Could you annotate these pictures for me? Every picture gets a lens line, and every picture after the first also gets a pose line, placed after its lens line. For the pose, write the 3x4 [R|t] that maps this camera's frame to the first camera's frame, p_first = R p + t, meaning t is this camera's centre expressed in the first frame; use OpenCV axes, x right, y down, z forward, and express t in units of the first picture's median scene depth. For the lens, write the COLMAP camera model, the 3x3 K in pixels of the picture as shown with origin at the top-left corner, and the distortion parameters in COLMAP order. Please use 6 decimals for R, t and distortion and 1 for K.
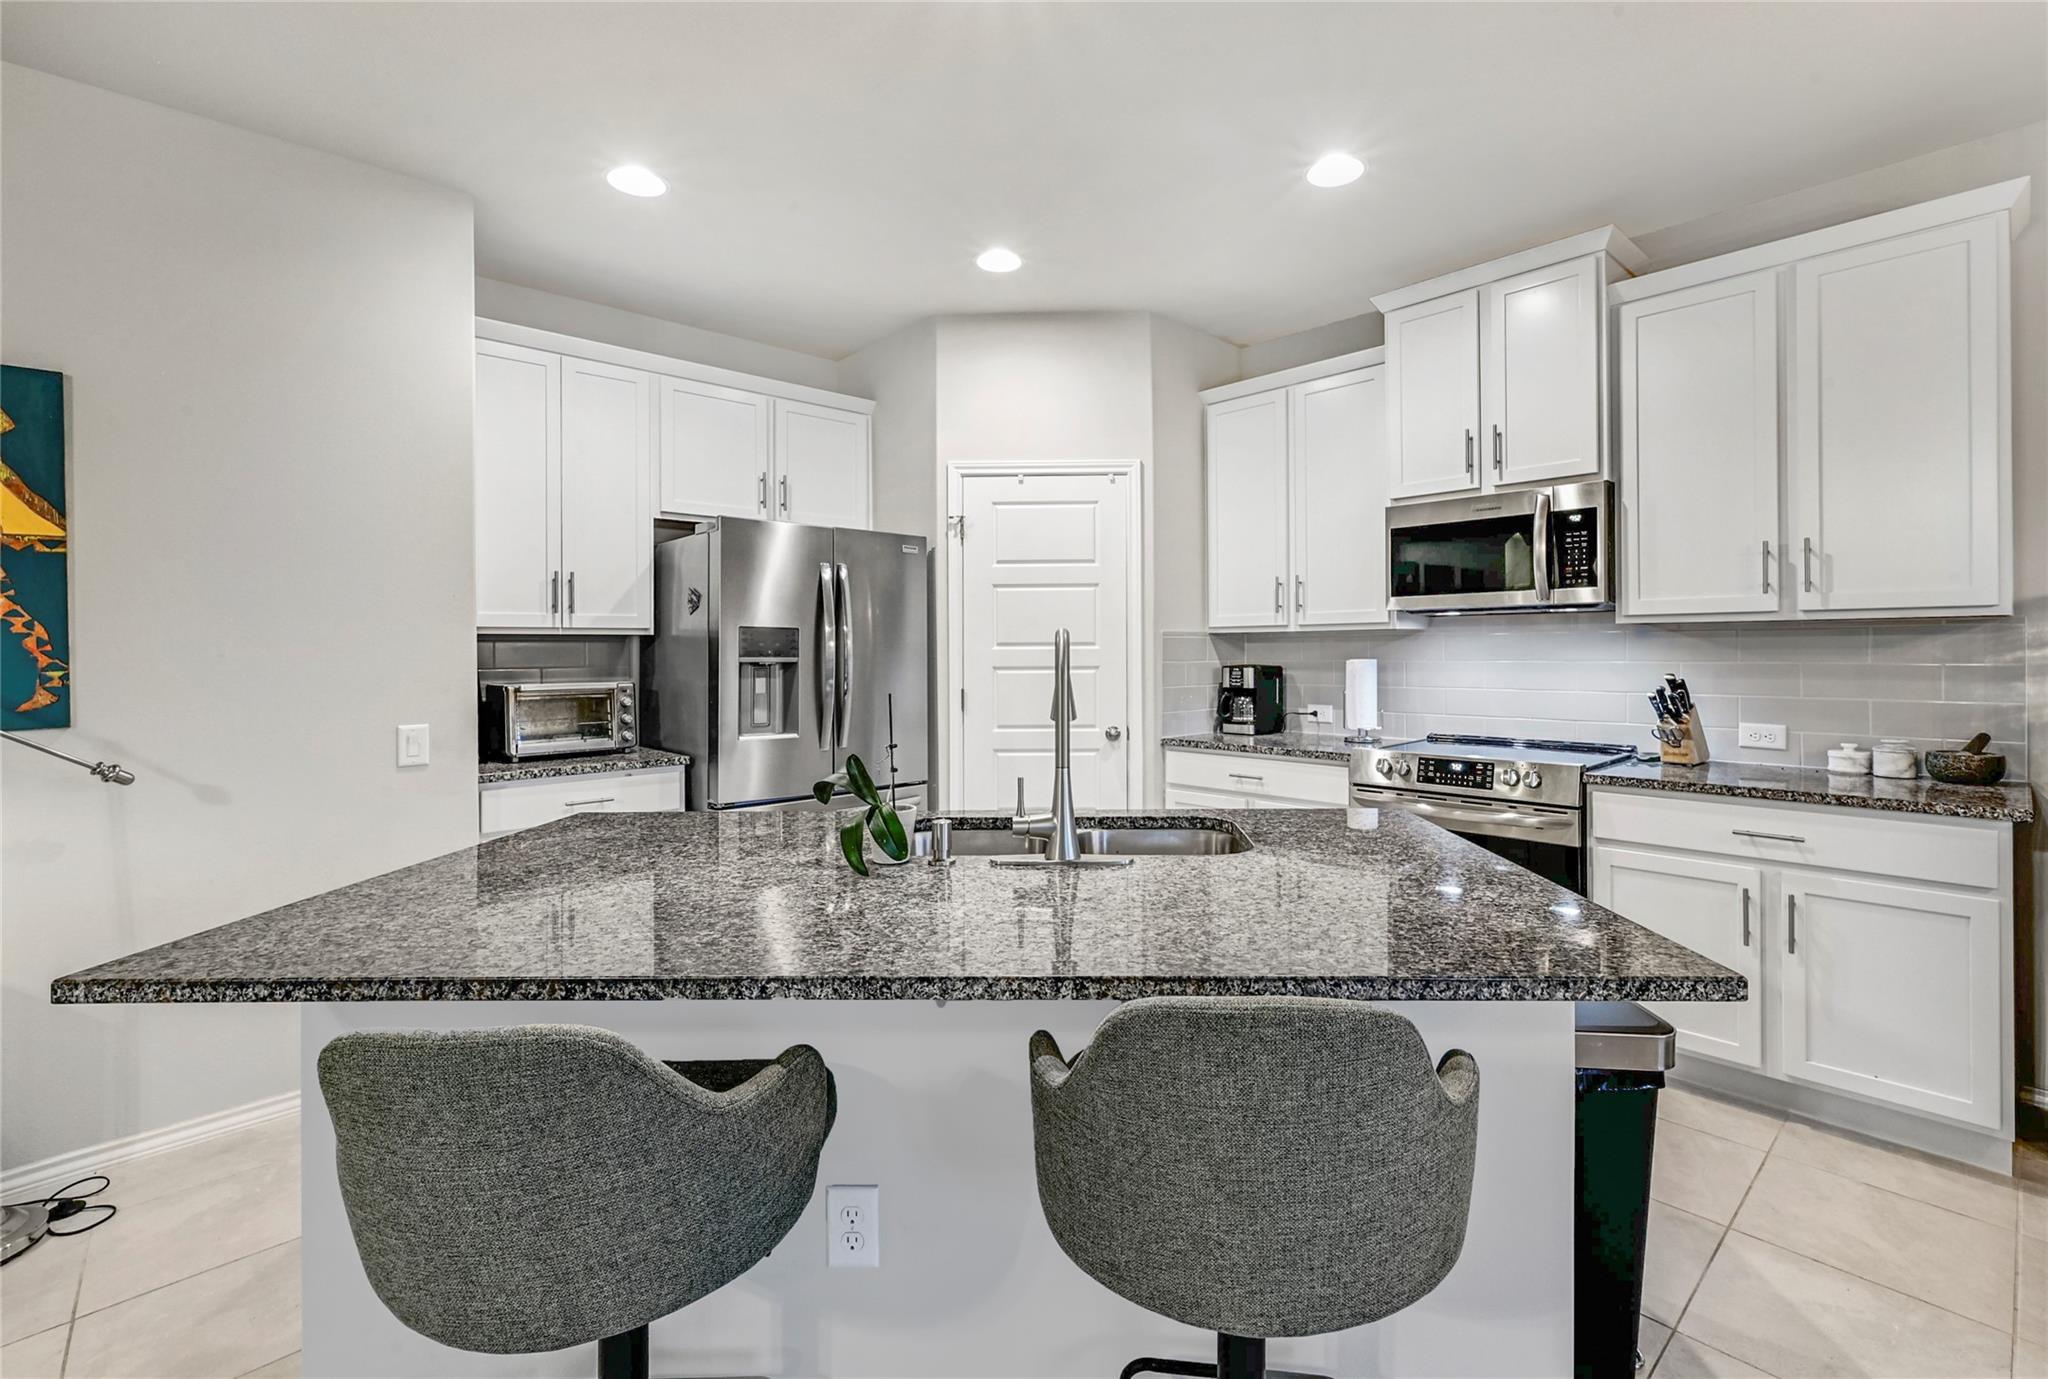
lens RADIAL K [[936.4, 0, 1029.3], [0, 936.4, 648.1], [0, 0, 1]] dist [-0.000016, 0.000108]
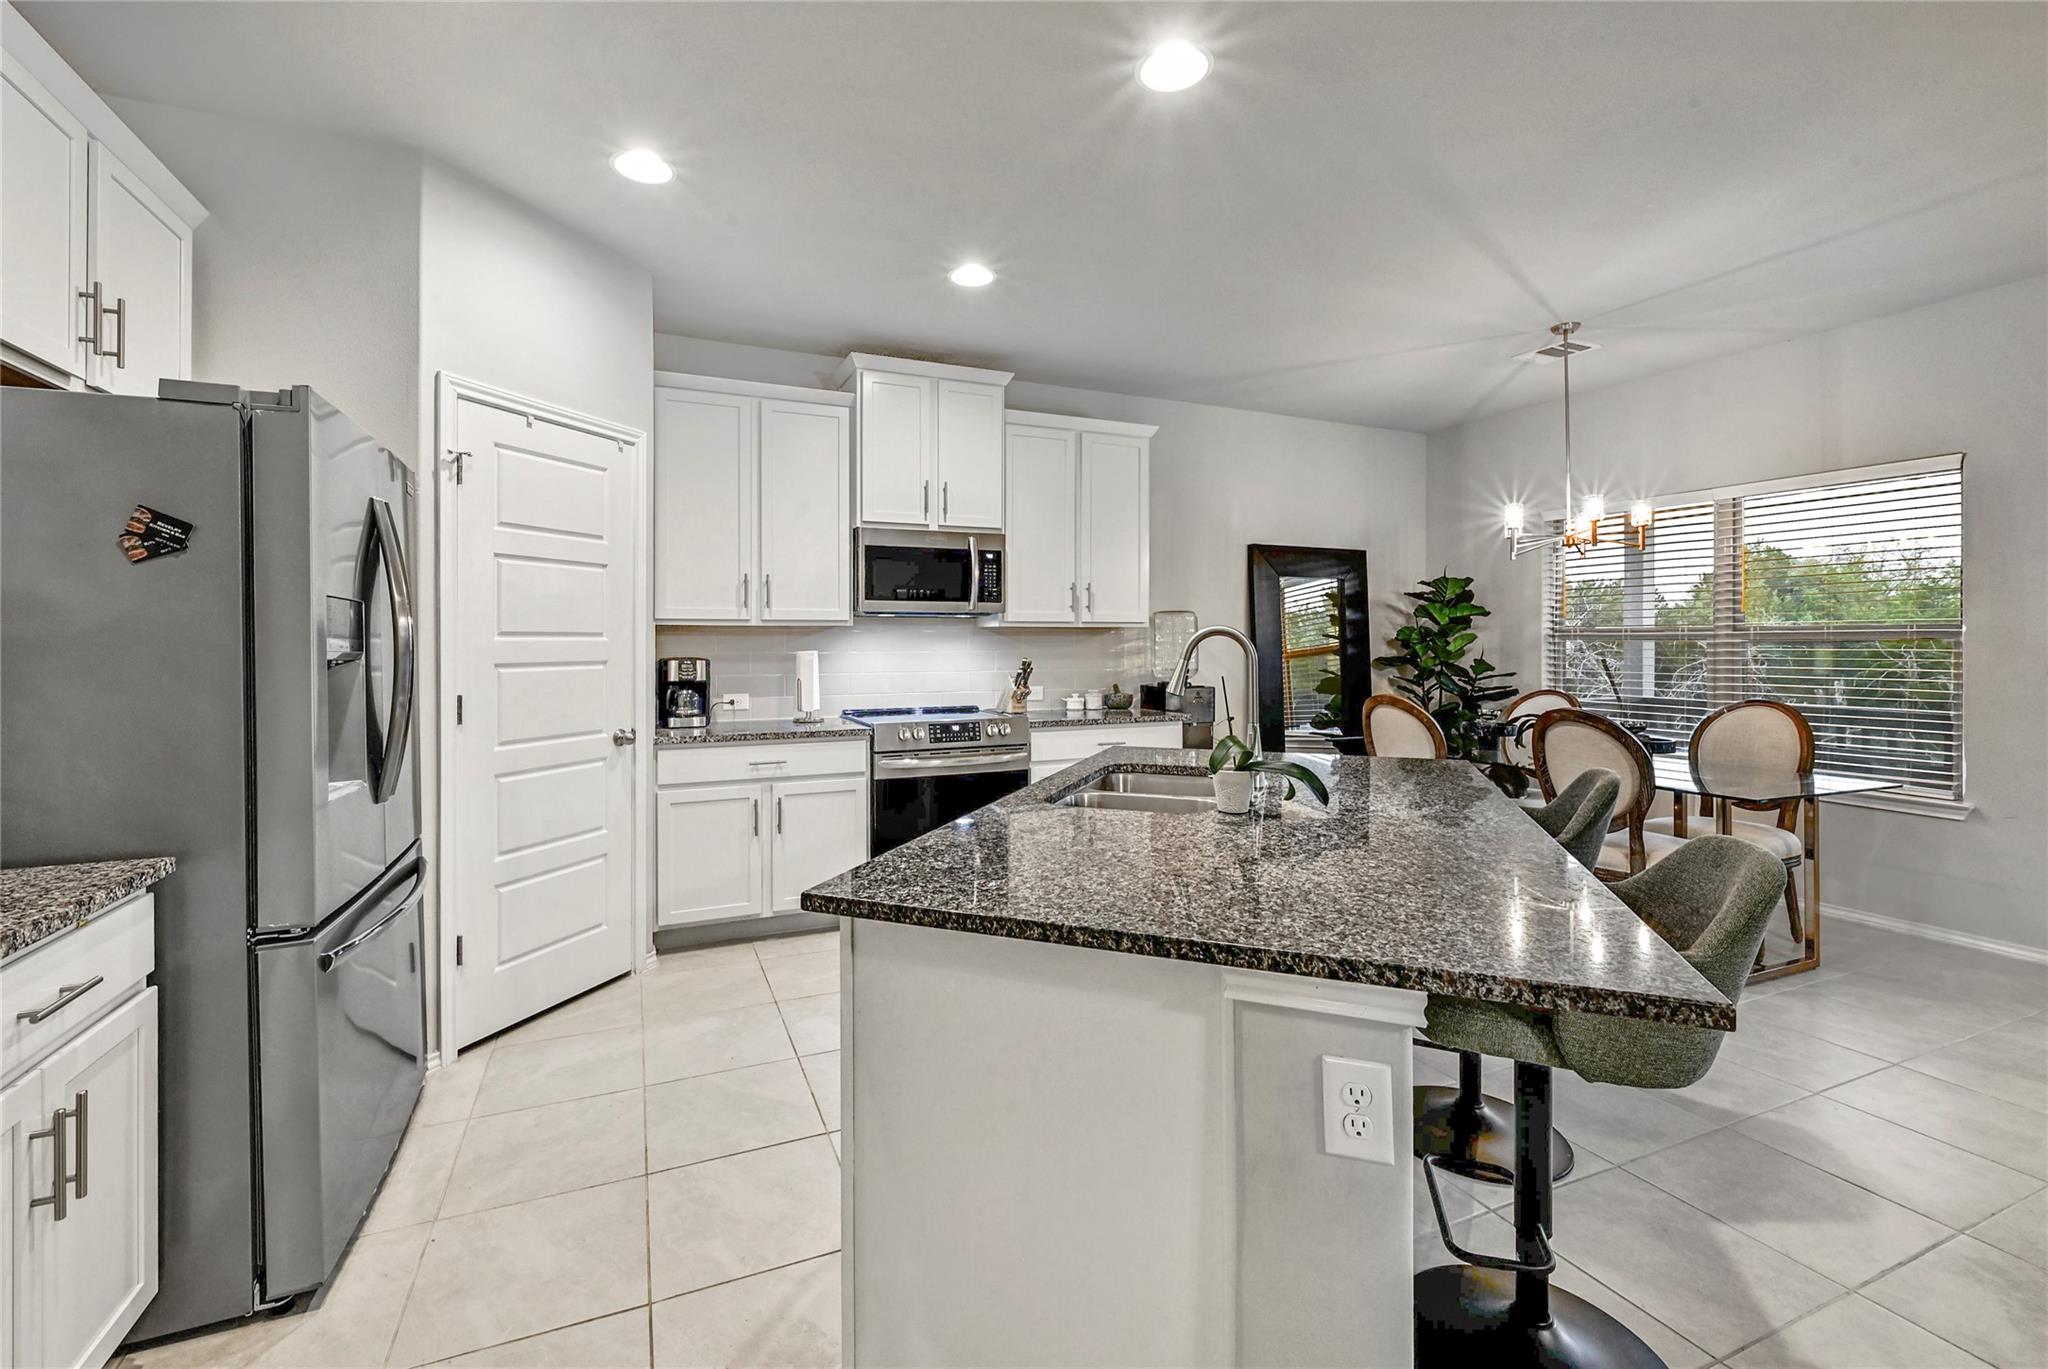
lens RADIAL K [[874.7, 0, 1002.6], [0, 874.7, 640.1], [0, 0, 1]] dist [-0.002090, -0.000369]
pose [[0.325712, 0.006966, 0.945443, -0.667064], [-0.001627, 0.999976, -0.006807, 0.005946], [-0.945468, 0.000679, 0.325715, 0.466784]]
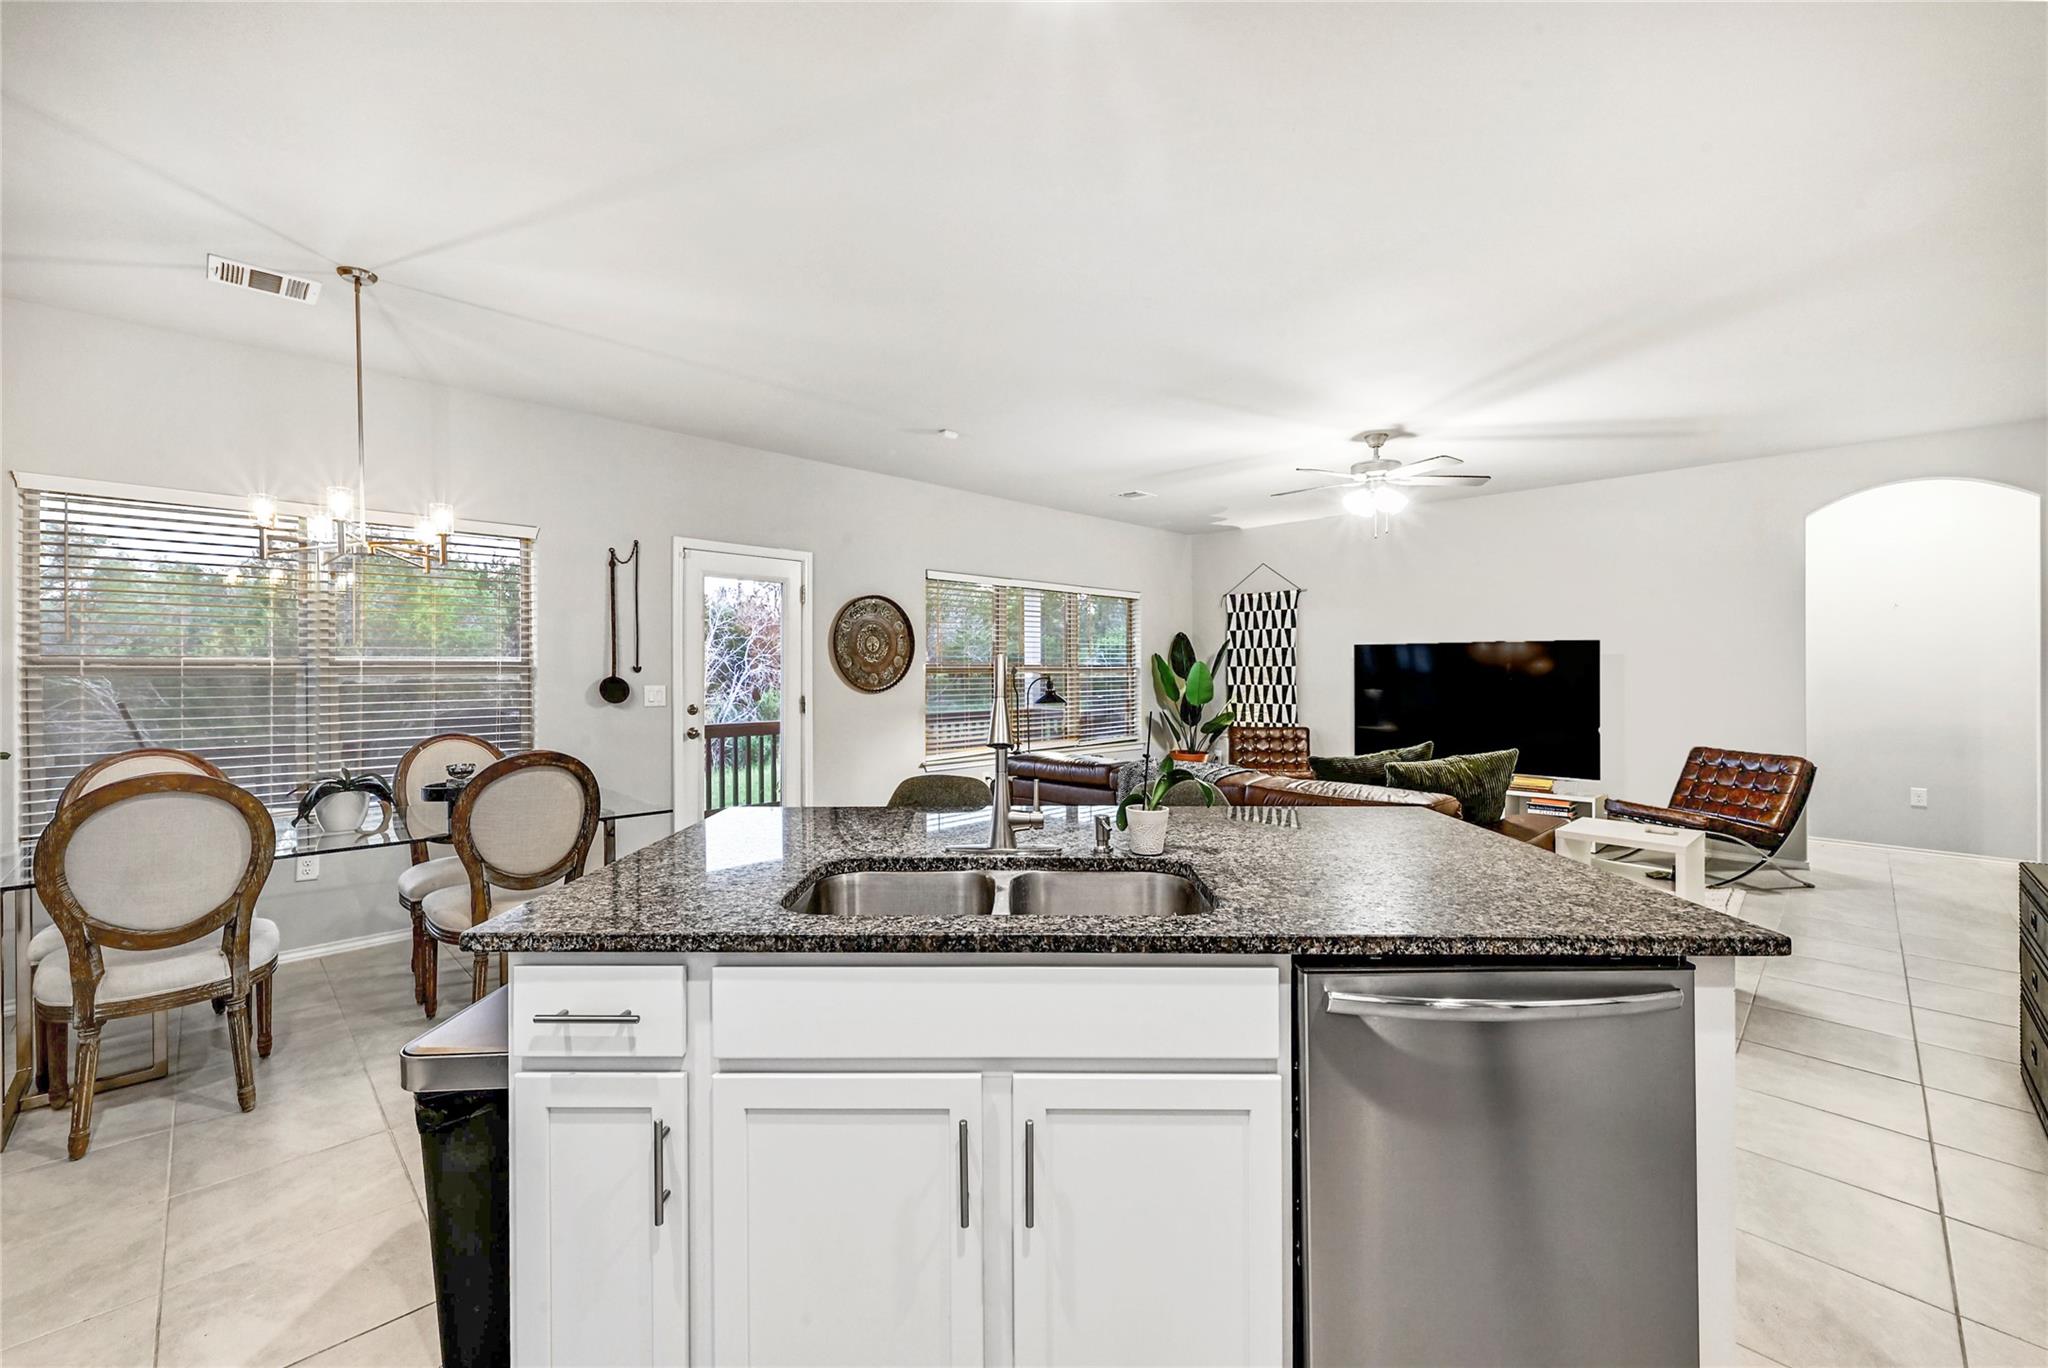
lens RADIAL K [[829.4, 0, 1025.7], [0, 829.4, 665.7], [0, 0, 1]] dist [0.000002, -0.003918]
pose [[-0.999129, 0.006677, -0.041184, 0.004699], [0.006908, 0.999961, -0.005462, -0.003394], [0.041146, -0.005742, -0.999137, 1.012517]]
